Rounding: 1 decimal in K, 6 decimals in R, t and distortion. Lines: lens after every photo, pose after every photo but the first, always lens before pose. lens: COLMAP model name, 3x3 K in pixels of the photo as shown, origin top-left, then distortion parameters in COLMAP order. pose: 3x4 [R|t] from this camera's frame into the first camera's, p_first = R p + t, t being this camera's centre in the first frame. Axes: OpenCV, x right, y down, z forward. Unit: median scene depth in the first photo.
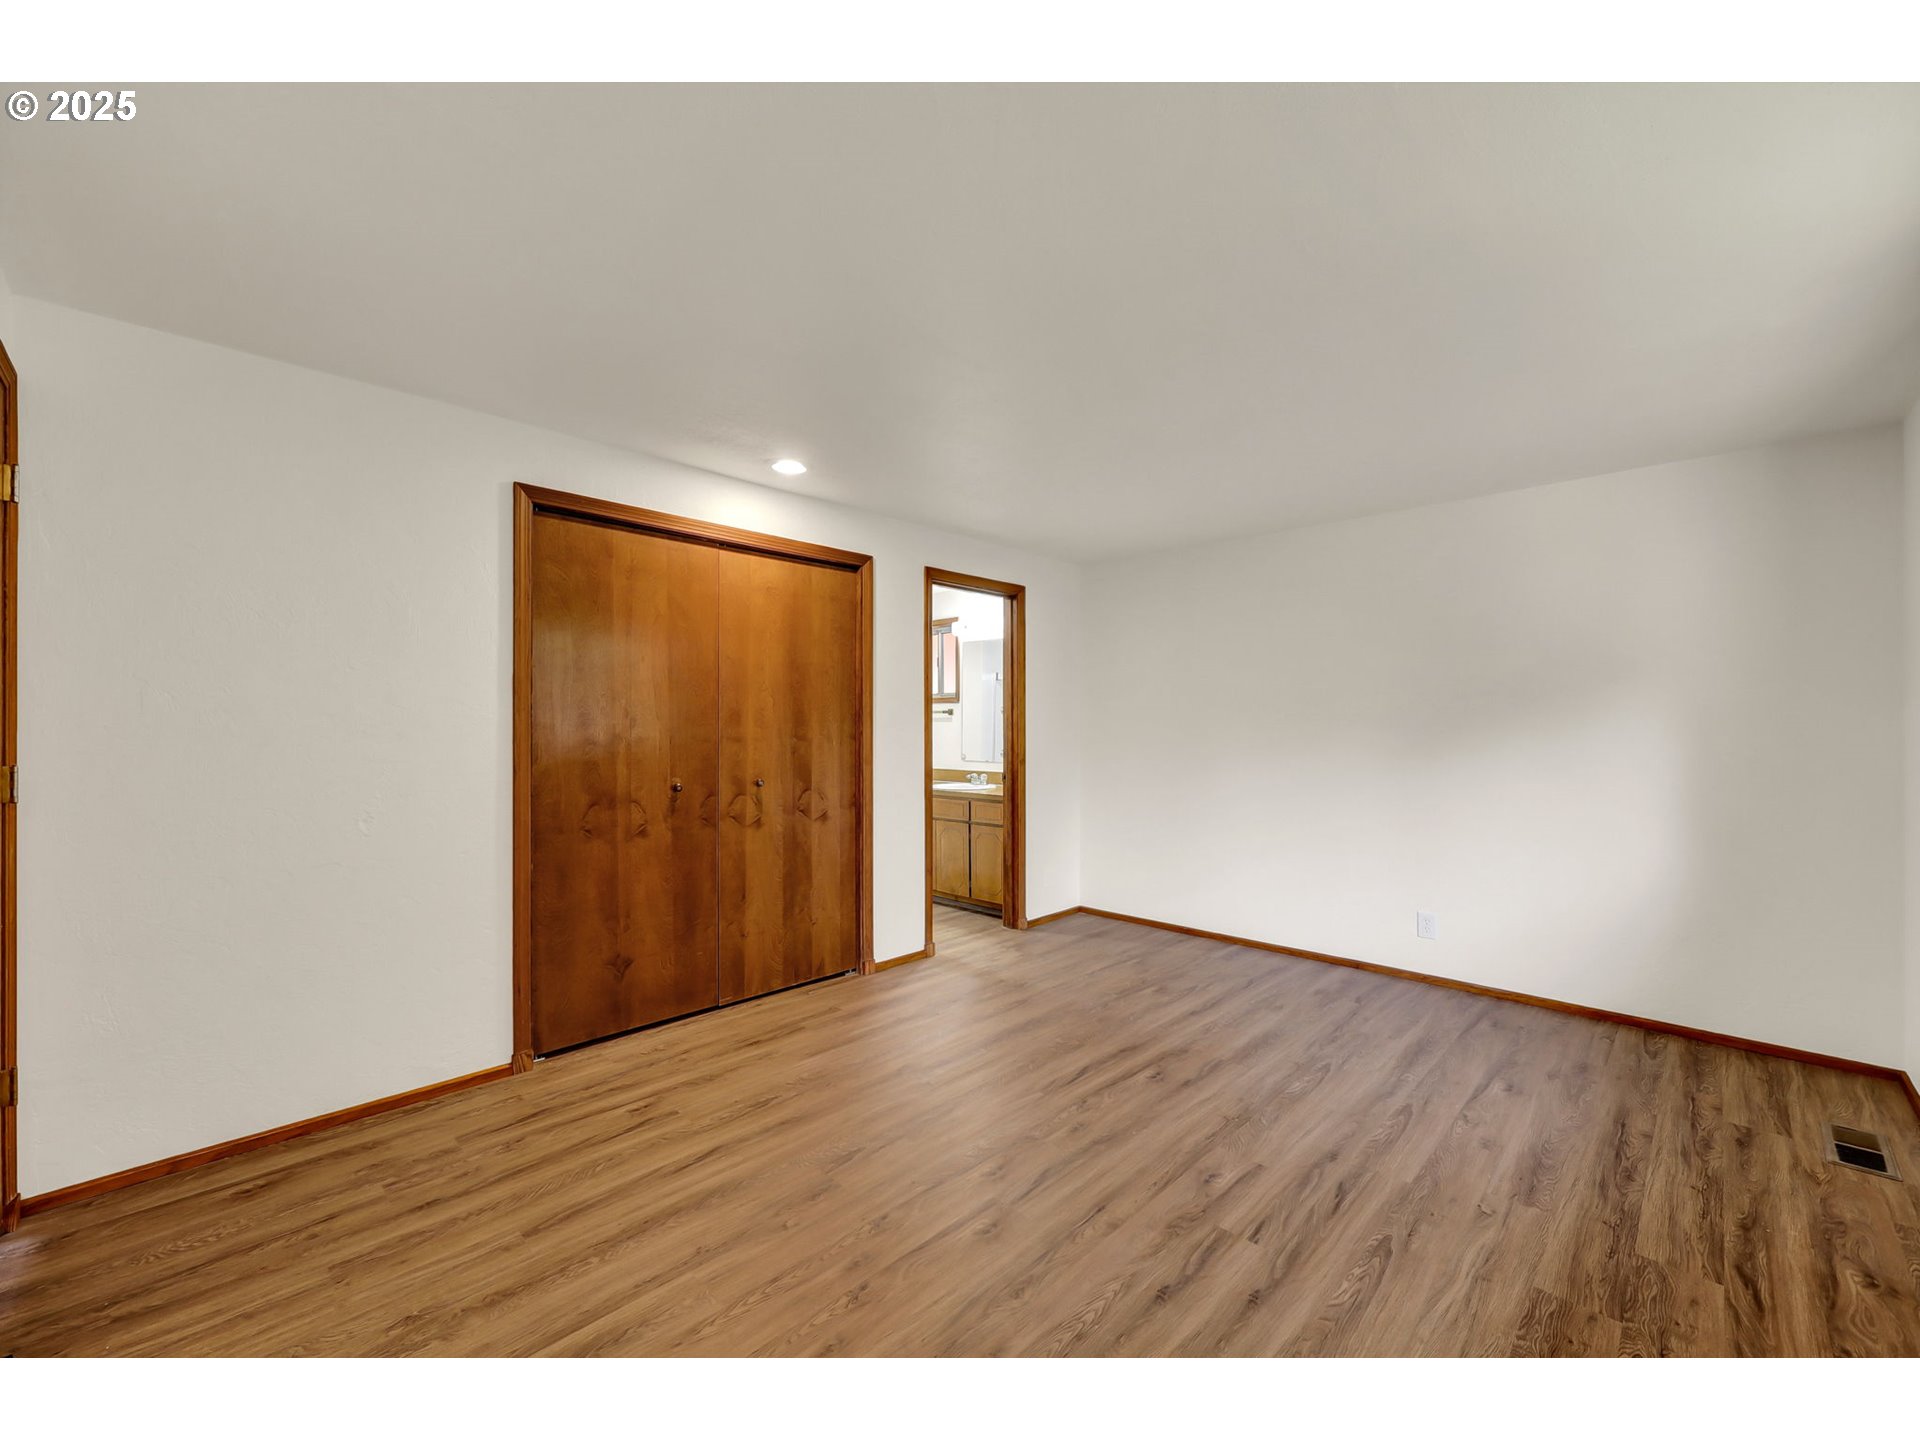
lens RADIAL K [[783.5, 0, 960.0], [0, 783.5, 720.0], [0, 0, 1]] dist [0.000351, -0.000149]
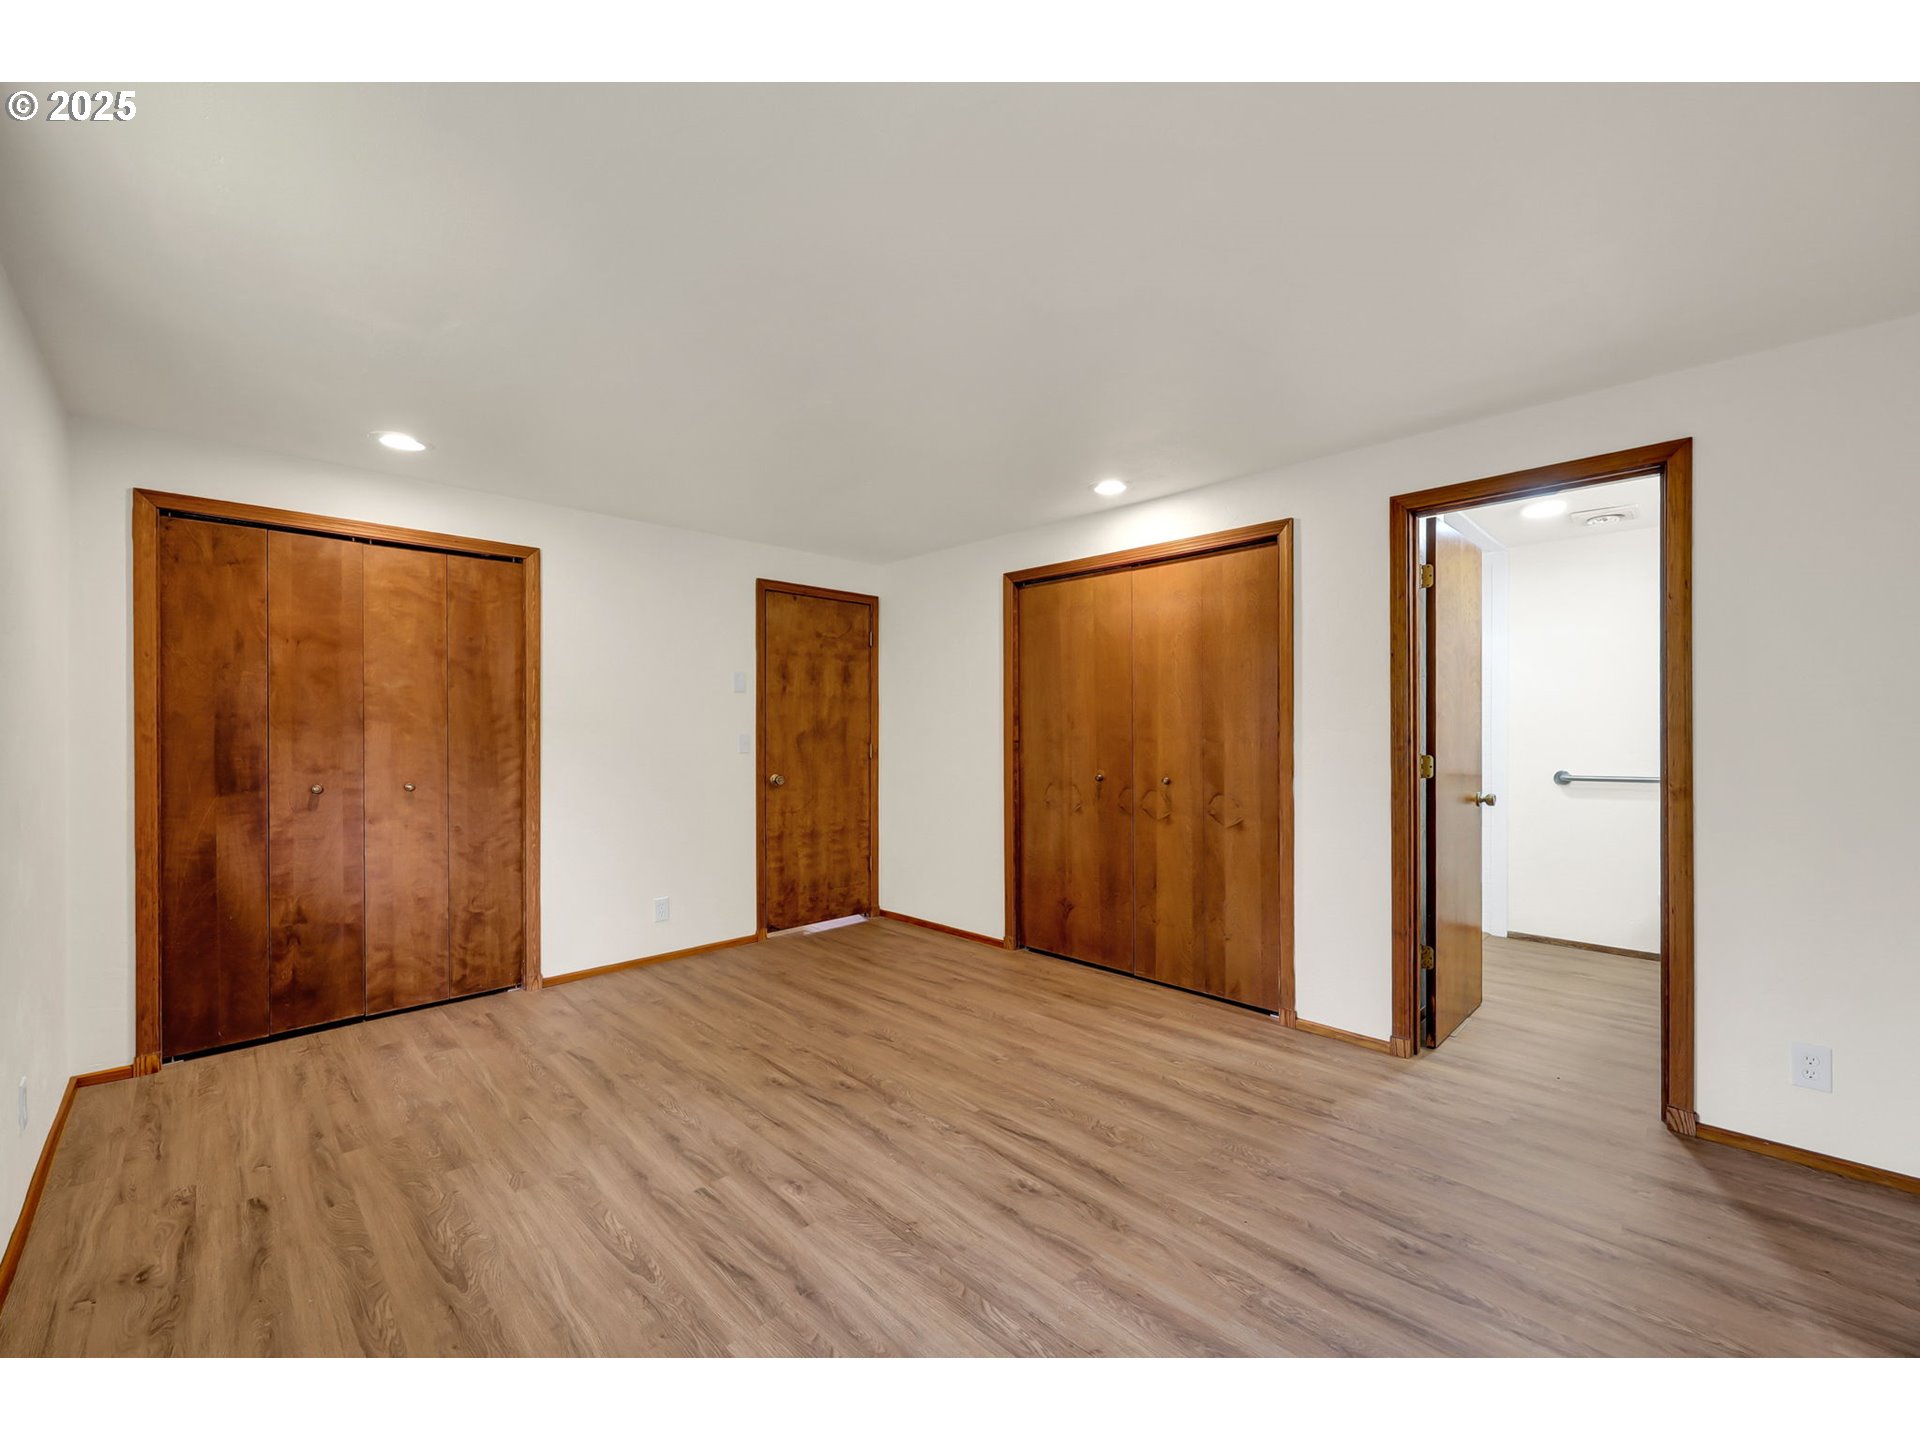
lens RADIAL K [[769.7, 0, 955.7], [0, 769.7, 723.0], [0, 0, 1]] dist [-0.001728, -0.000529]
pose [[-0.027572, -0.010780, -0.999562, 0.844562], [0.014434, 0.999833, -0.011181, 0.010653], [0.999516, -0.014736, -0.027411, 0.810441]]
